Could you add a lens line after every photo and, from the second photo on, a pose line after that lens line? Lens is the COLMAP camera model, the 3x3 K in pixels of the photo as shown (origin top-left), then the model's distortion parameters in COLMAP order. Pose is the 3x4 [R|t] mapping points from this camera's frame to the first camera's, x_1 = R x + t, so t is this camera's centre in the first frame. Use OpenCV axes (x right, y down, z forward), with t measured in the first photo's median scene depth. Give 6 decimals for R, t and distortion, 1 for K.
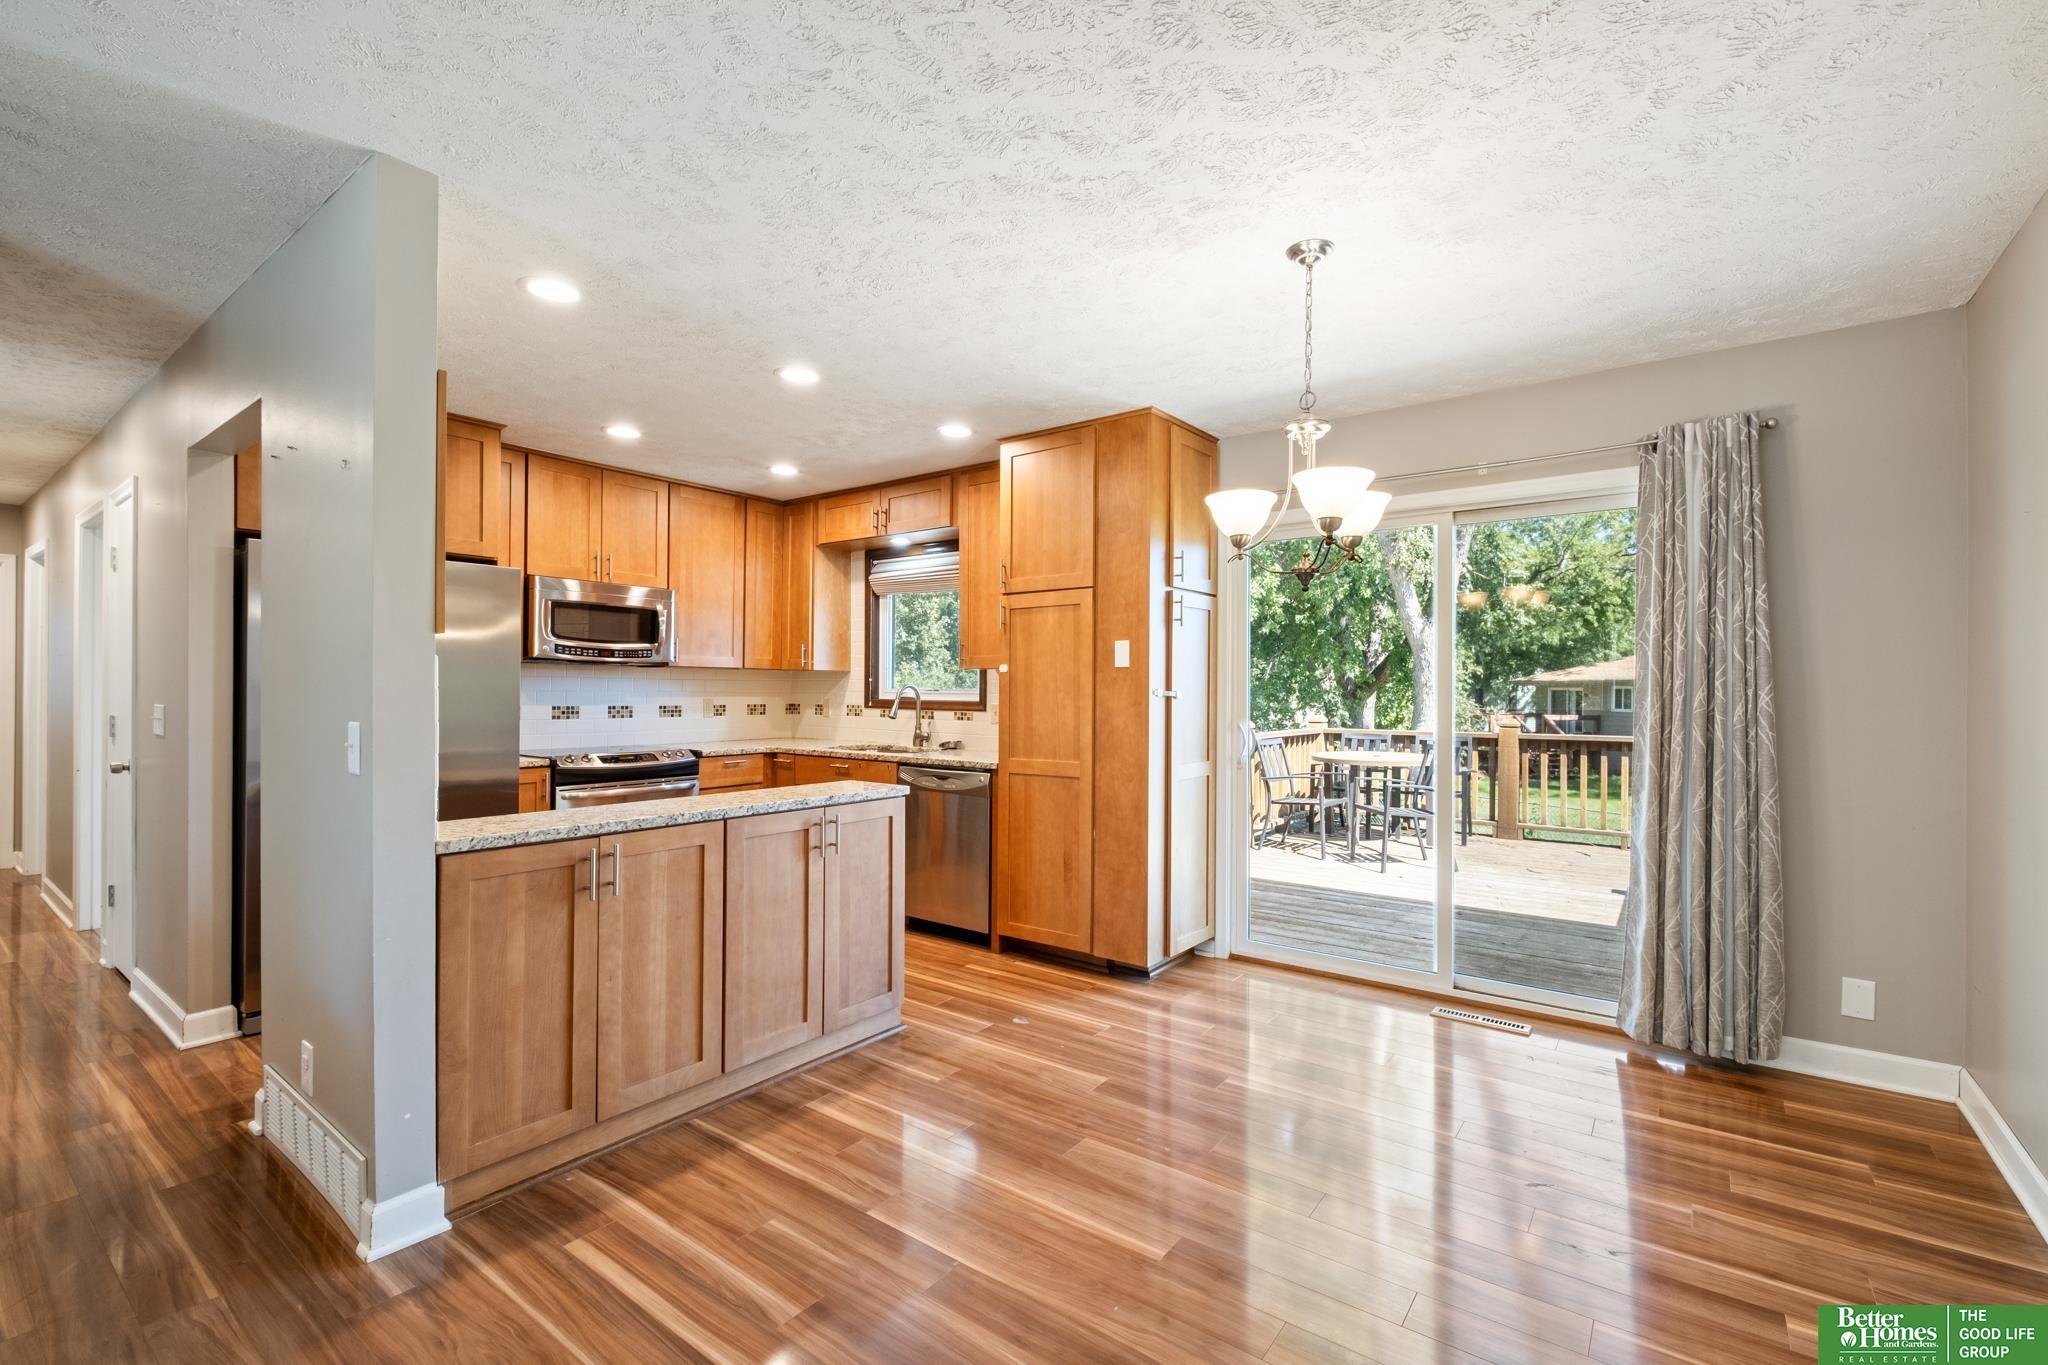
lens RADIAL K [[893.3, 0, 1029.1], [0, 893.3, 684.3], [0, 0, 1]] dist [0.001314, -0.002883]
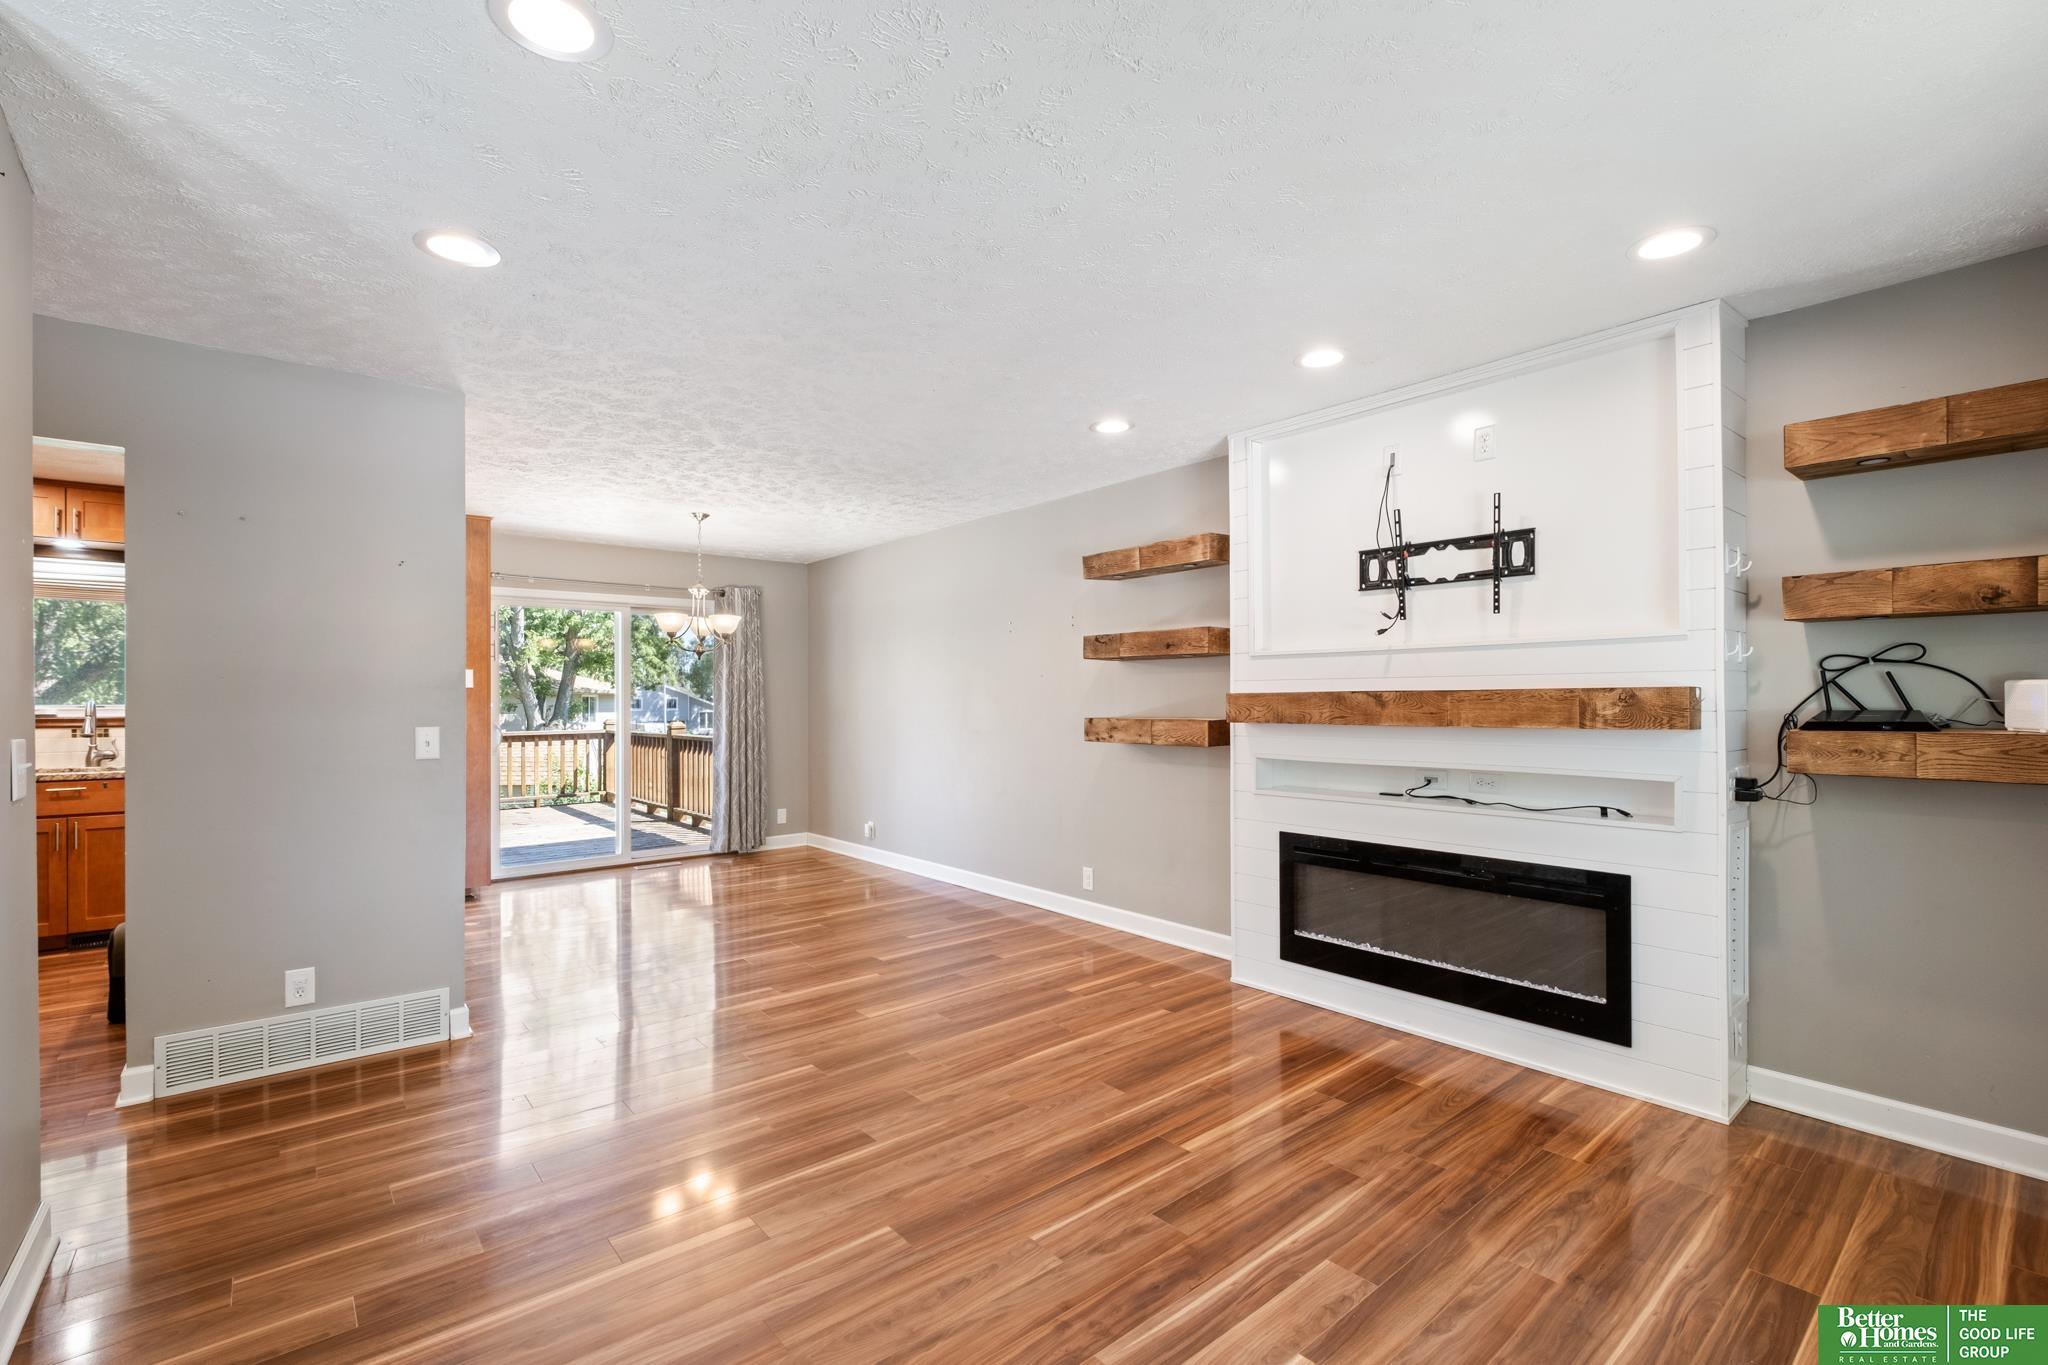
lens RADIAL K [[893.3, 0, 1020.2], [0, 893.3, 698.5], [0, 0, 1]] dist [0.001314, -0.002883]
pose [[0.228710, -0.006910, 0.973470, -1.033082], [-0.000243, 0.999974, 0.007155, -0.011440], [-0.973495, -0.001873, 0.228703, -0.203686]]
